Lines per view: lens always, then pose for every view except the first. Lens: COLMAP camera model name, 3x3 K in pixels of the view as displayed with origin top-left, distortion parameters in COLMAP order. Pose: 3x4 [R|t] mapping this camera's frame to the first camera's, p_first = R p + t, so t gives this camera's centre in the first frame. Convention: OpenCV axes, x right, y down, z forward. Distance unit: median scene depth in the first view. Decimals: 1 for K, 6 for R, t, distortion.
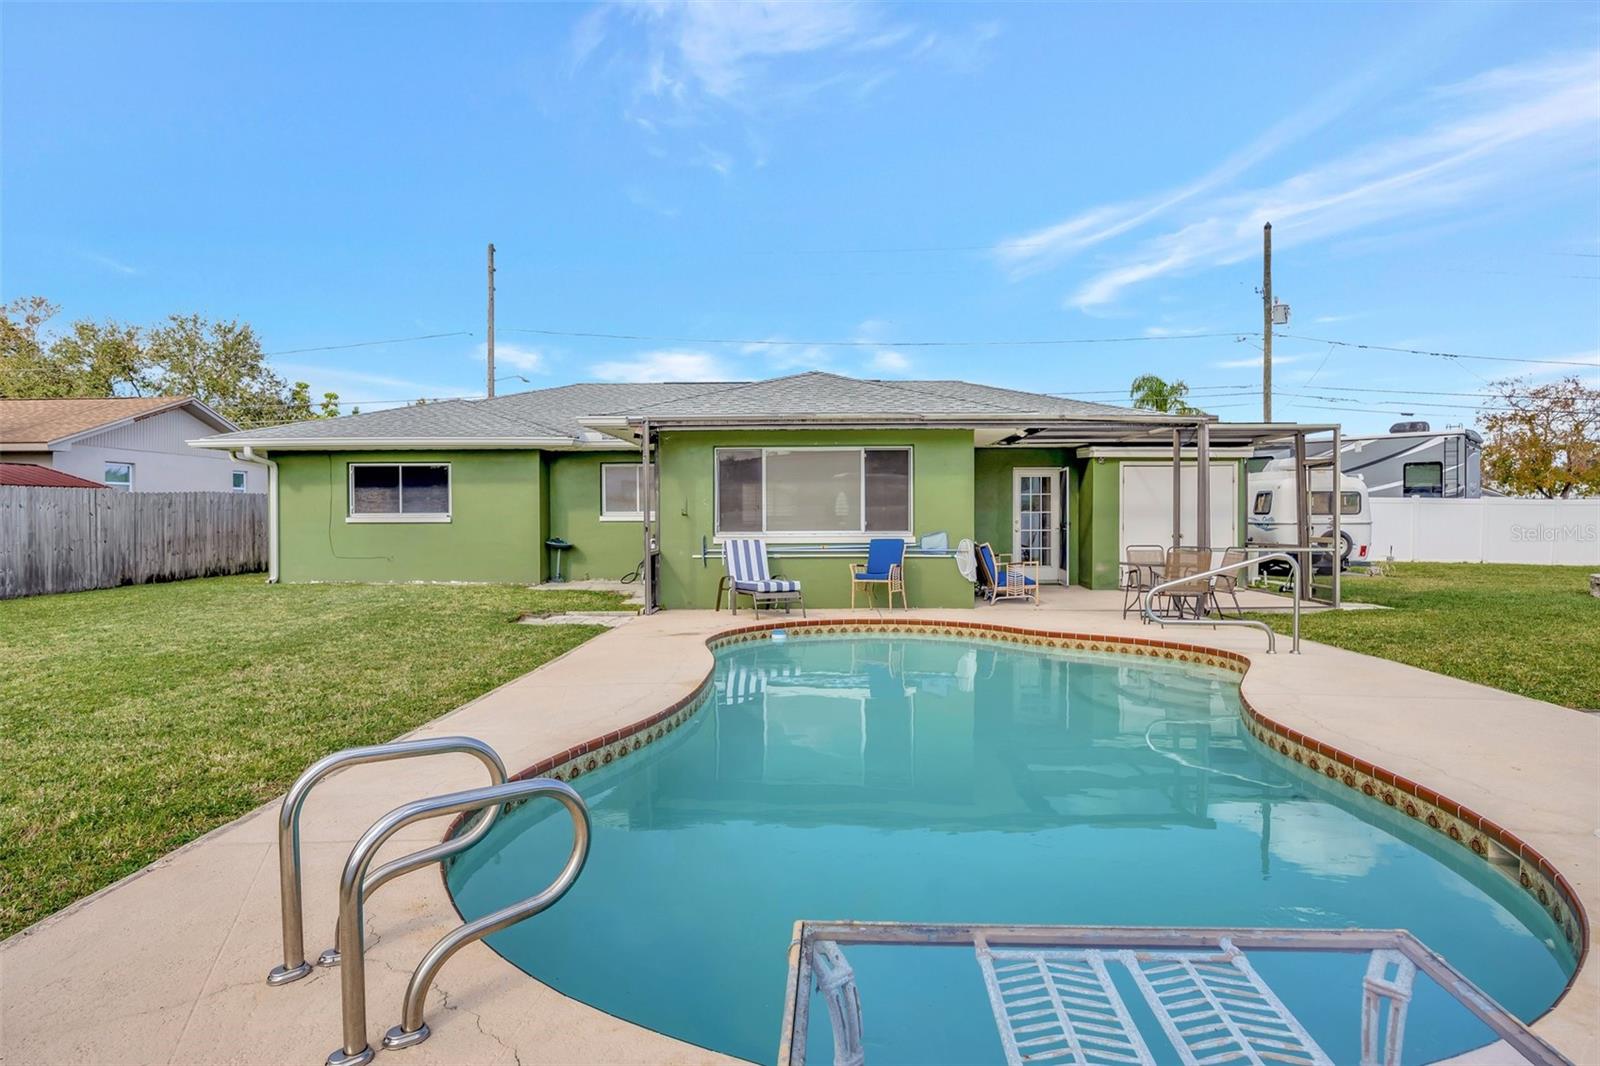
lens RADIAL K [[926.2, 0, 798.1], [0, 926.2, 526.8], [0, 0, 1]] dist [-0.001737, -0.001650]
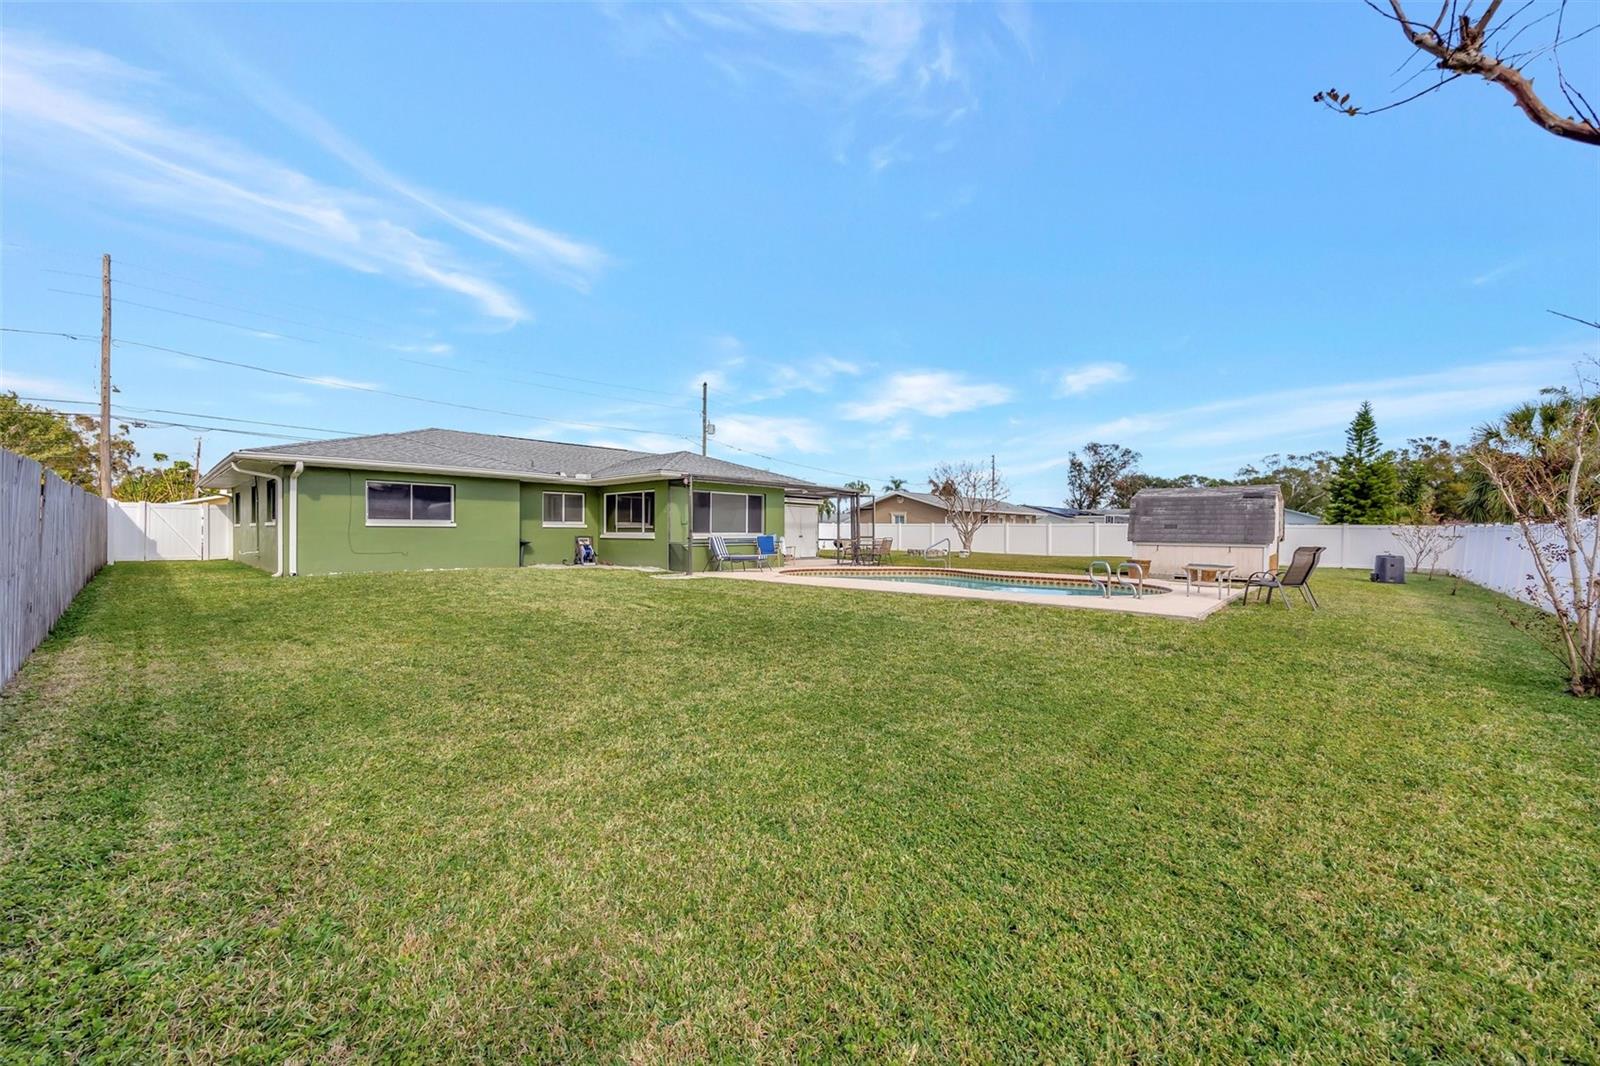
lens RADIAL K [[609.3, 0, 800.0], [0, 609.3, 533.0], [0, 0, 1]] dist [-0.000003, 0.000008]
pose [[0.648754, 0.004676, 0.760984, -0.925265], [0.002150, 0.999966, -0.007977, 0.016343], [-0.760995, 0.006812, 0.648722, -0.008299]]
